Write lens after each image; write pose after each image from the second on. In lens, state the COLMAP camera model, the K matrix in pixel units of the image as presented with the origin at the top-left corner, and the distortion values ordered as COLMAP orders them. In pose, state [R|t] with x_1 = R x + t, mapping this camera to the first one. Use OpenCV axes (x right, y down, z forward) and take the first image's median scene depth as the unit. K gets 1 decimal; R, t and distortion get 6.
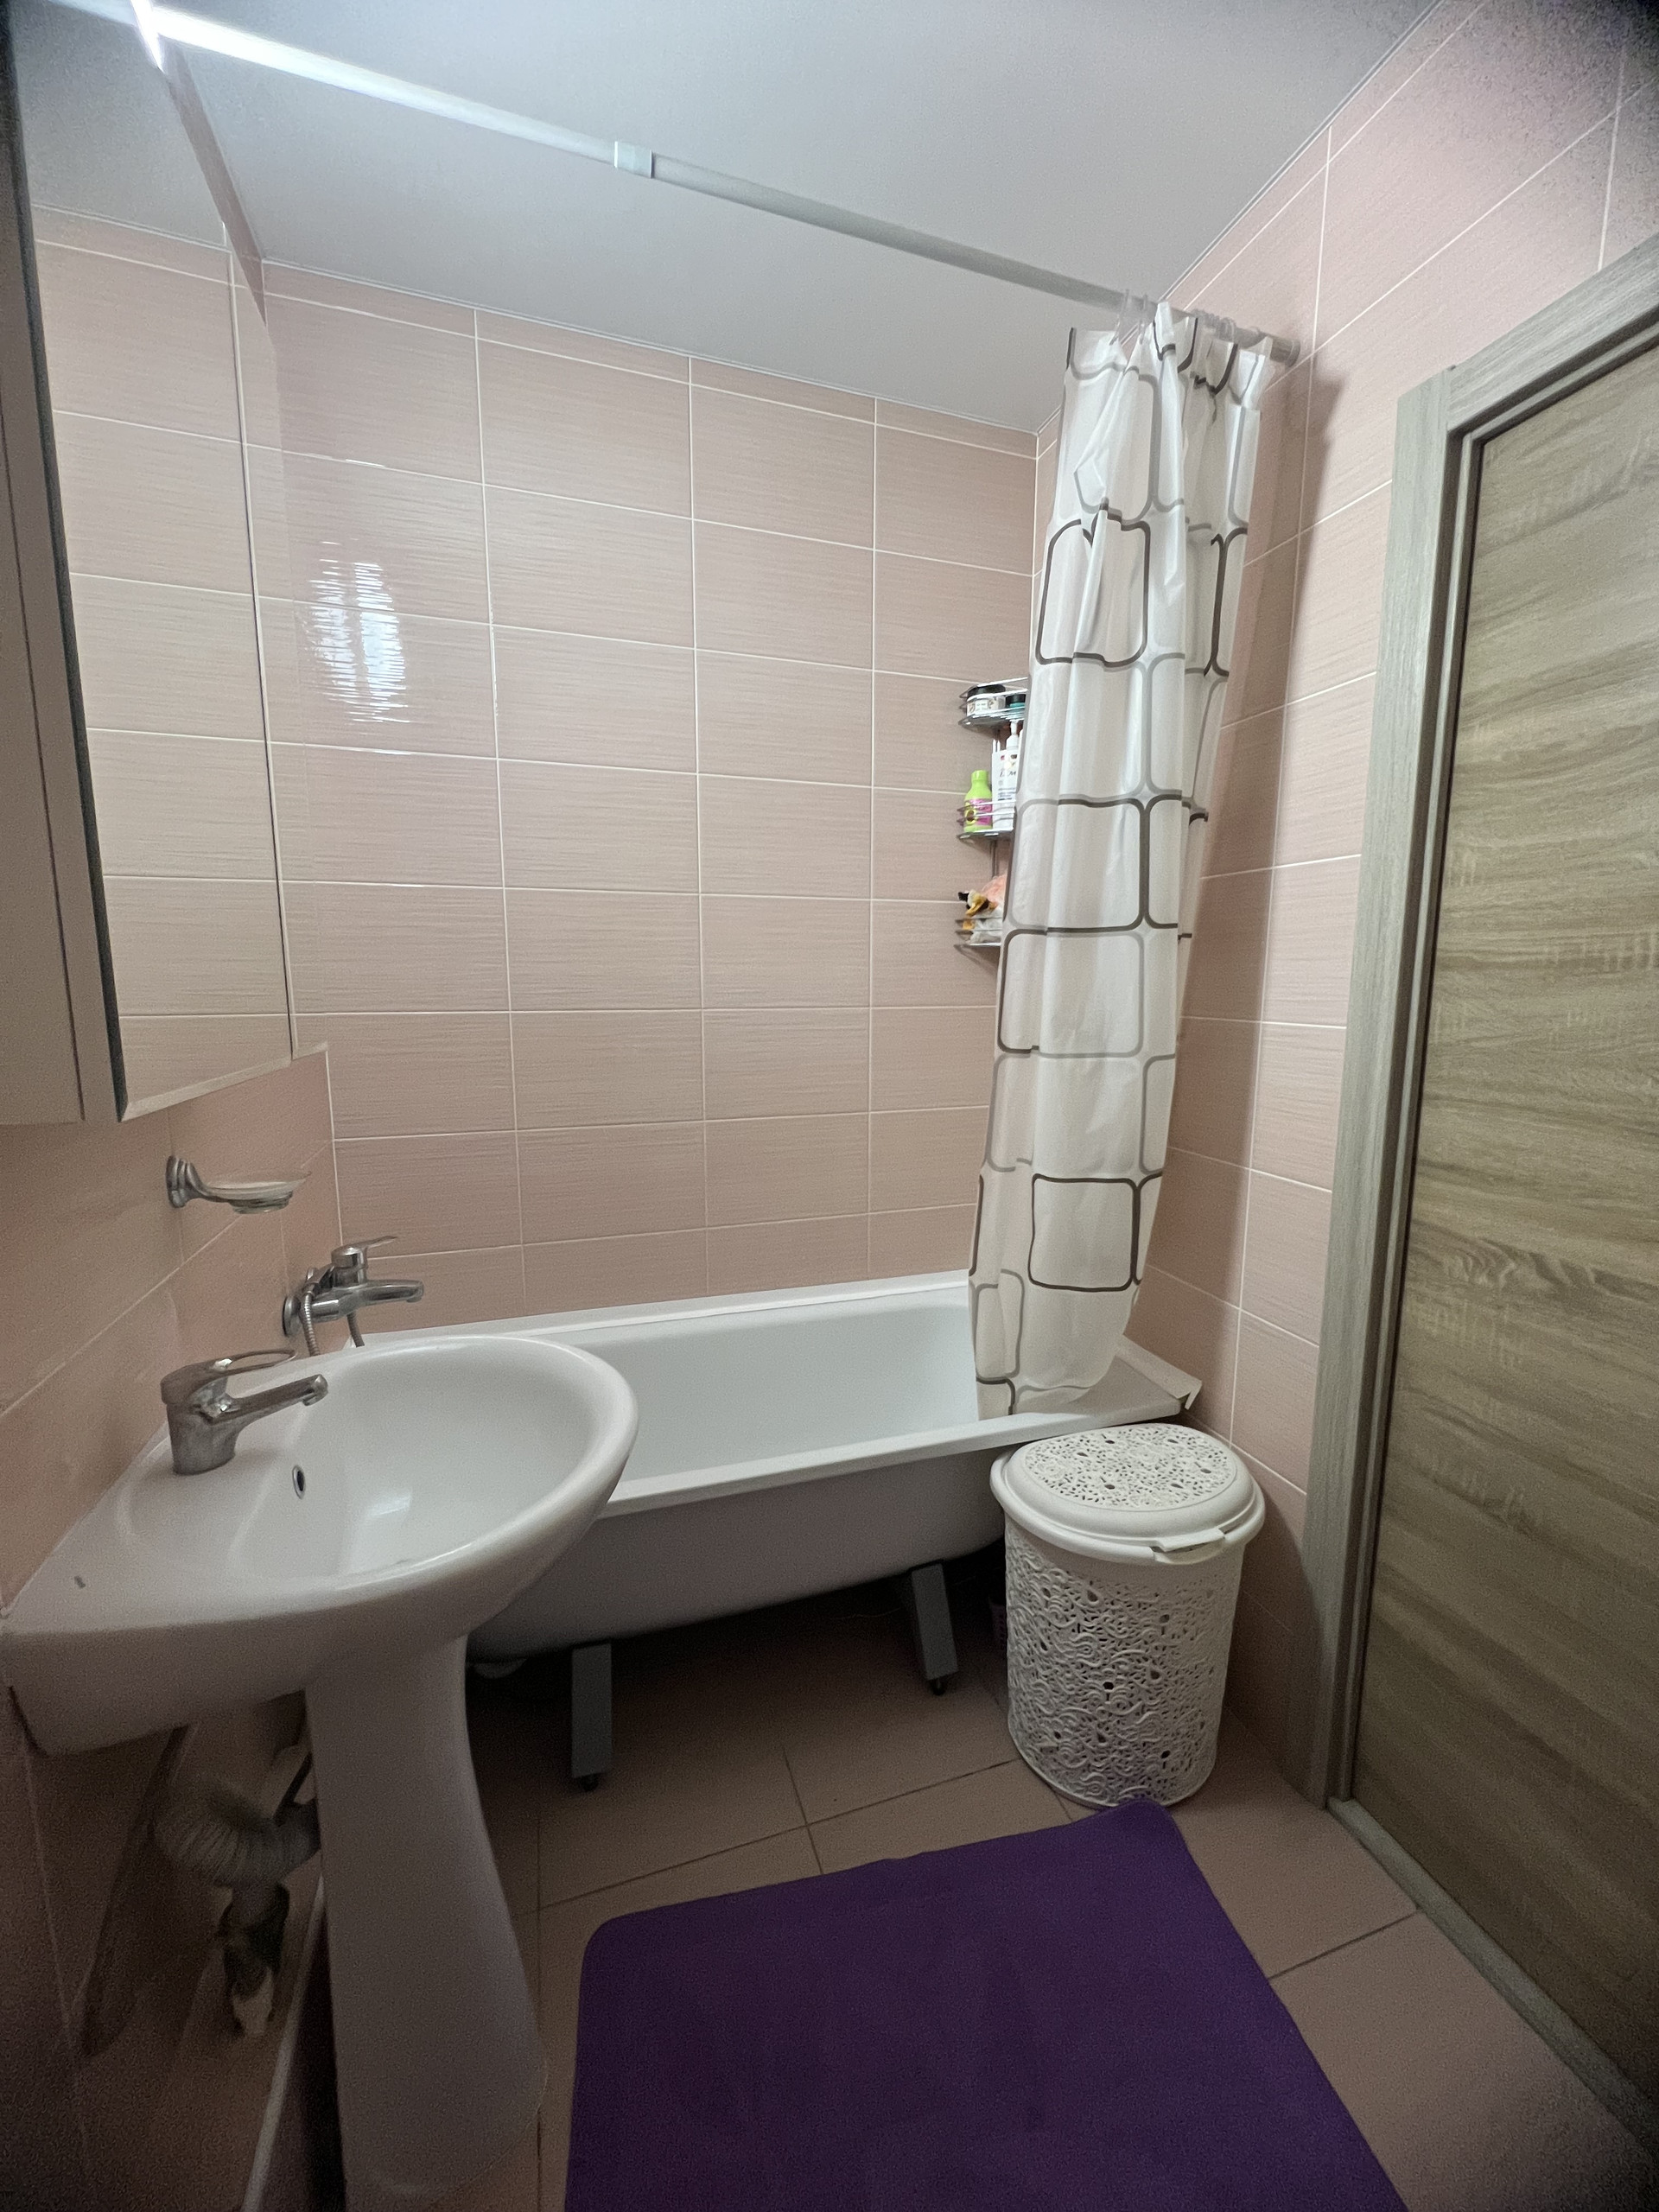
lens RADIAL K [[881.3, 0, 830.5], [0, 881.3, 1107.8], [0, 0, 1]] dist [-0.001634, 0.000351]
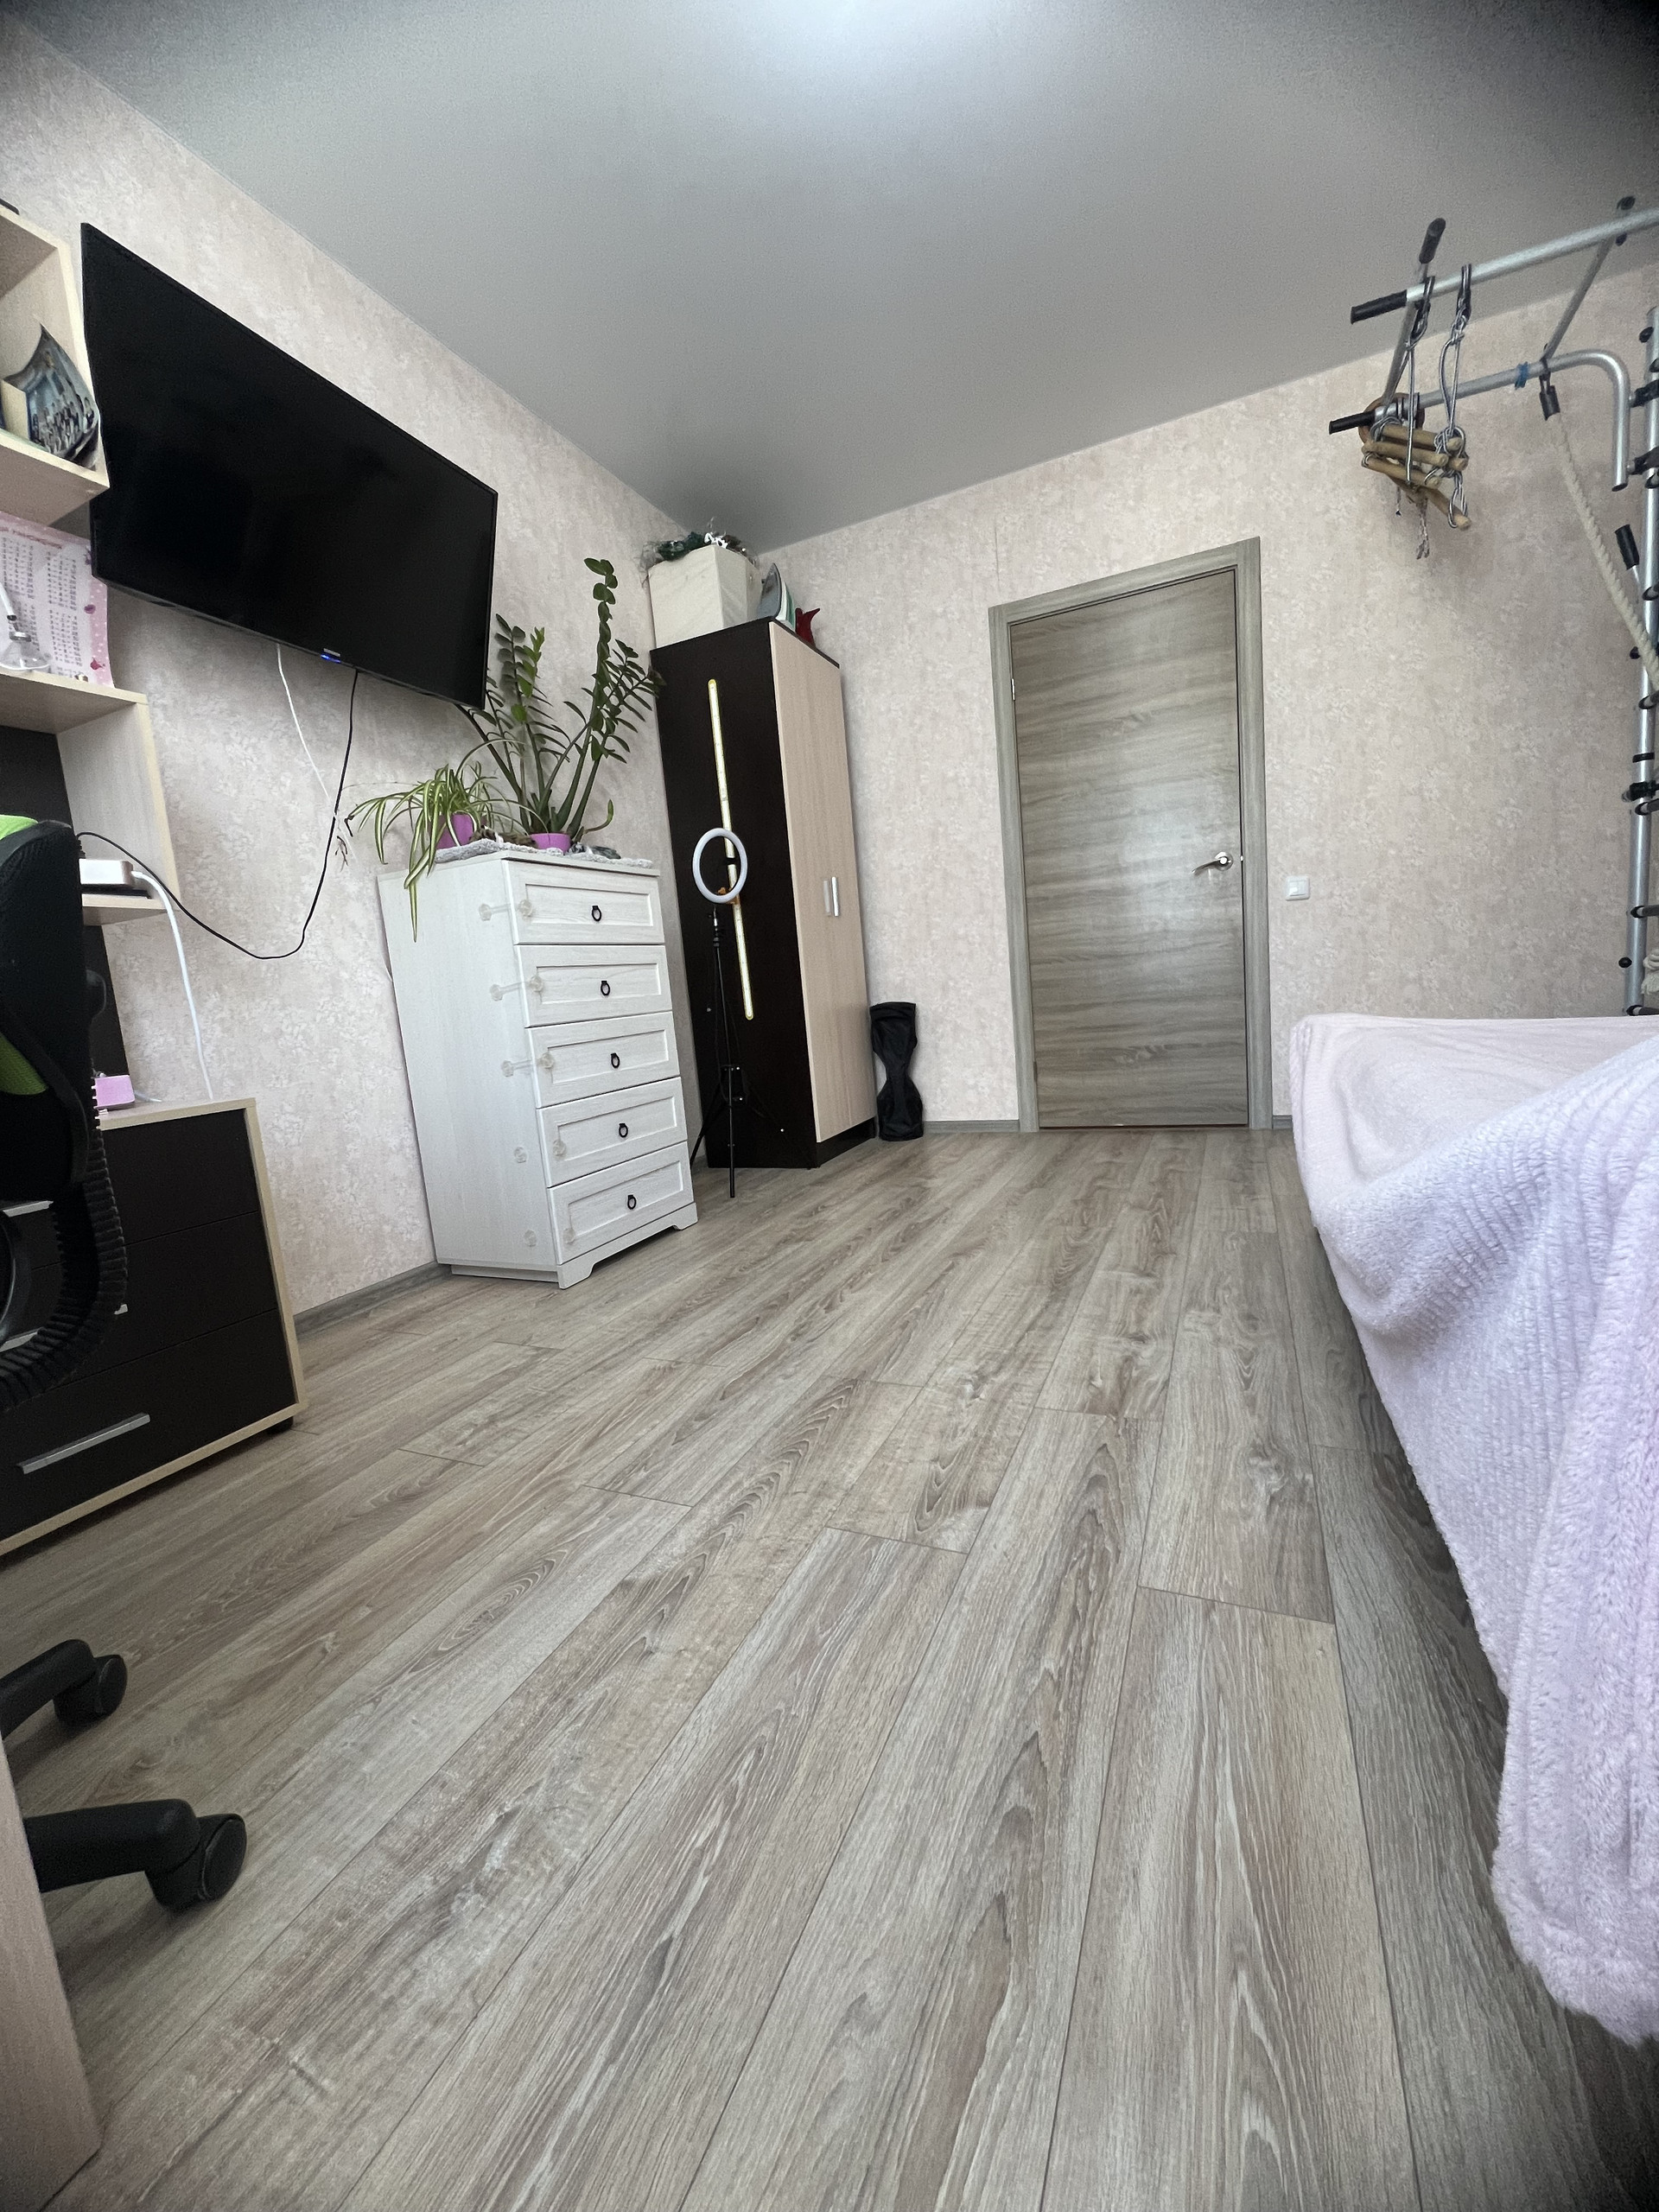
lens RADIAL K [[881.3, 0, 835.5], [0, 881.3, 1105.9], [0, 0, 1]] dist [-0.001634, 0.000351]
pose [[0.677197, -0.160716, 0.718035, -2.129657], [0.197241, 0.979790, 0.033281, 0.050165], [-0.708873, 0.119088, 0.695210, -0.348449]]
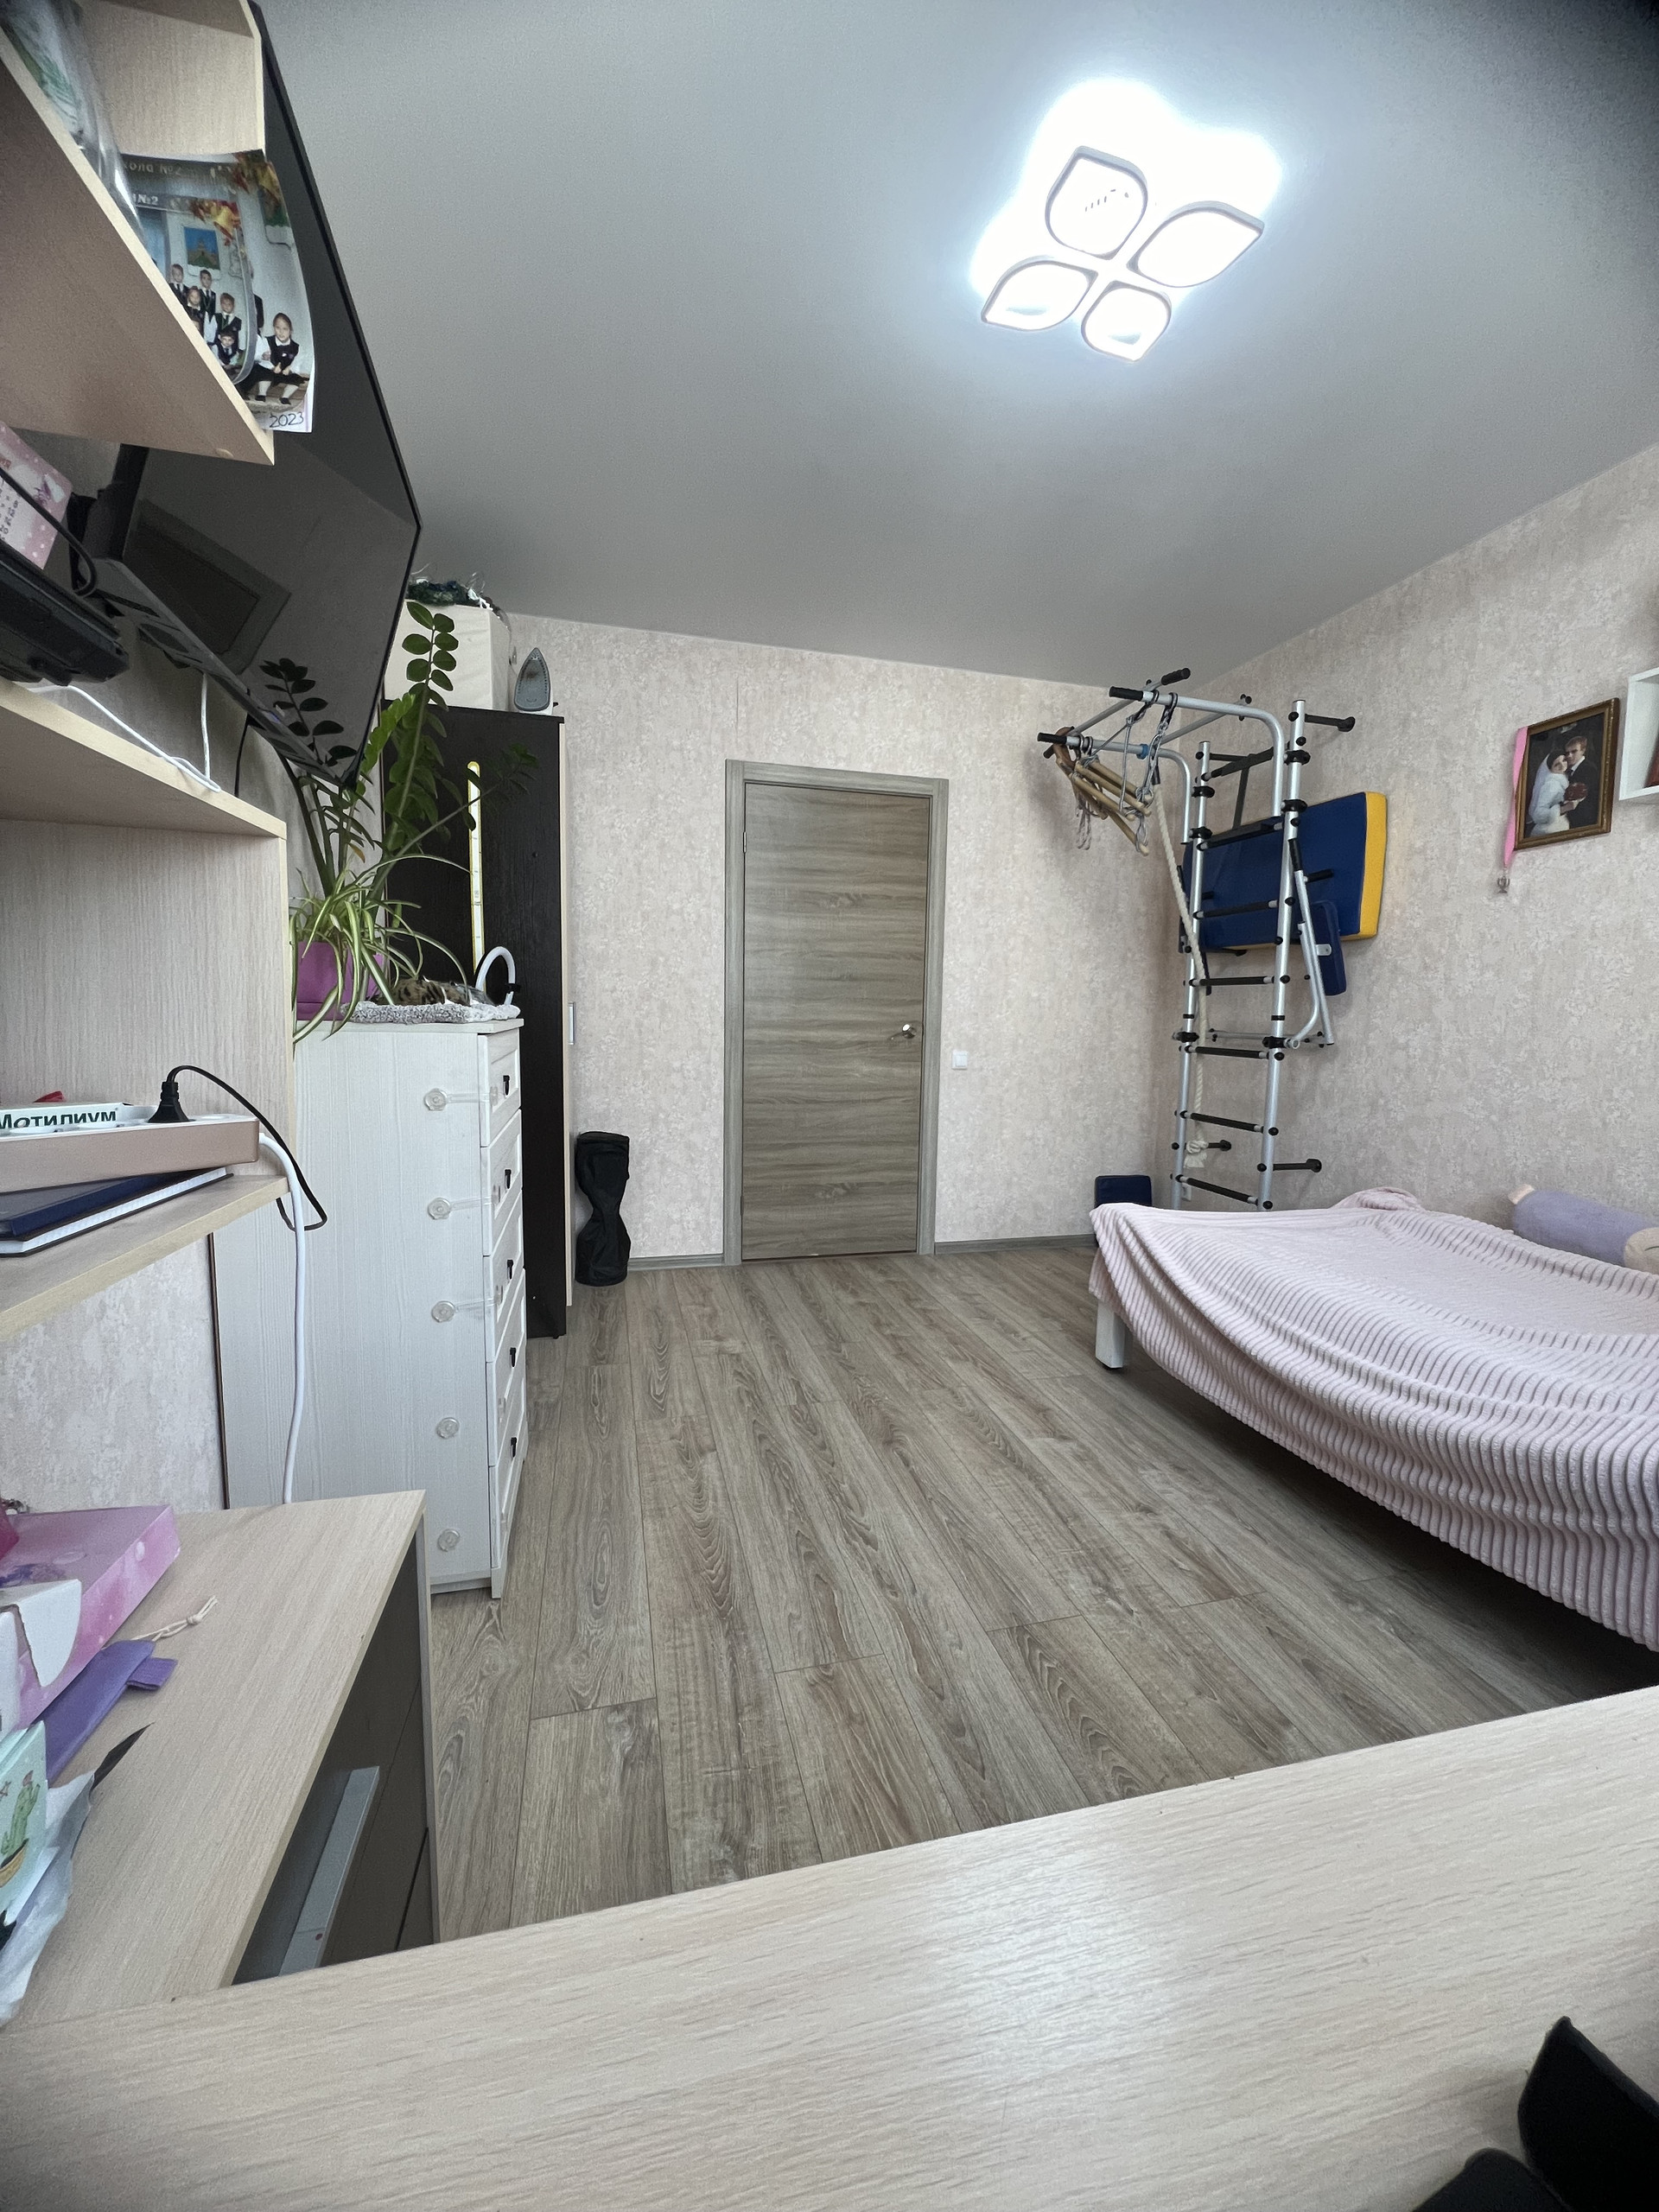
lens RADIAL K [[881.3, 0, 835.4], [0, 881.3, 1107.2], [0, 0, 1]] dist [-0.001634, 0.000351]
pose [[0.068845, -0.109717, 0.991576, -2.504882], [0.130857, 0.986340, 0.100052, -0.461116], [-0.989008, 0.122866, 0.082261, 0.672523]]
